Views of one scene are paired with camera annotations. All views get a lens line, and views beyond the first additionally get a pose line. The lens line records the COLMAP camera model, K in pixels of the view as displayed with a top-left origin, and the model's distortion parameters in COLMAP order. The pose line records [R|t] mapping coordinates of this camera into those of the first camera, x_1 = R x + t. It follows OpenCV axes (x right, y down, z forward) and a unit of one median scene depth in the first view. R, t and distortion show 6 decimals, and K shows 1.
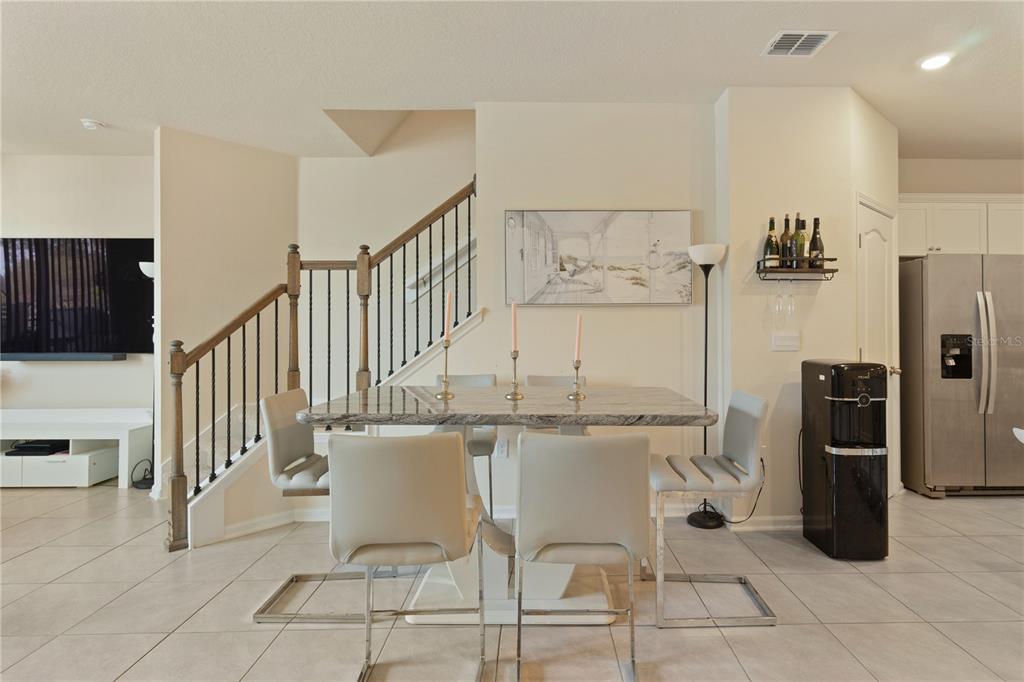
lens RADIAL K [[535.2, 0, 484.2], [0, 535.2, 323.7], [0, 0, 1]] dist [-0.006458, -0.001204]
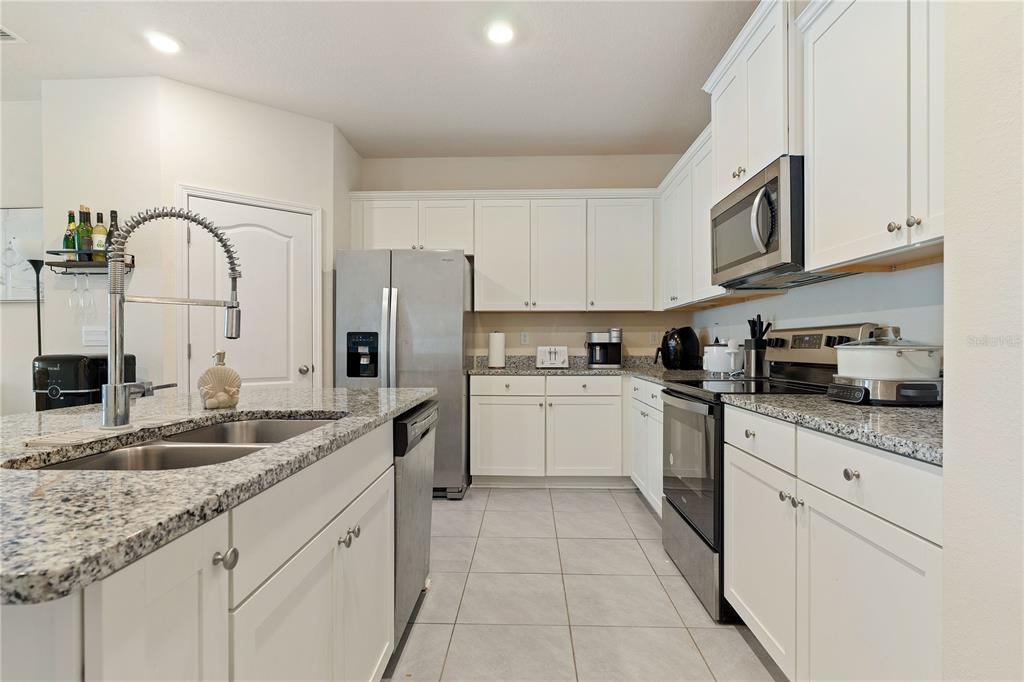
lens RADIAL K [[535.2, 0, 484.2], [0, 535.2, 323.7], [0, 0, 1]] dist [-0.006458, -0.001204]
pose [[0.999717, 0.014638, -0.018774, 1.341295], [-0.014668, 0.999891, -0.001431, 0.003185], [0.018751, 0.001706, 0.999823, 0.005048]]
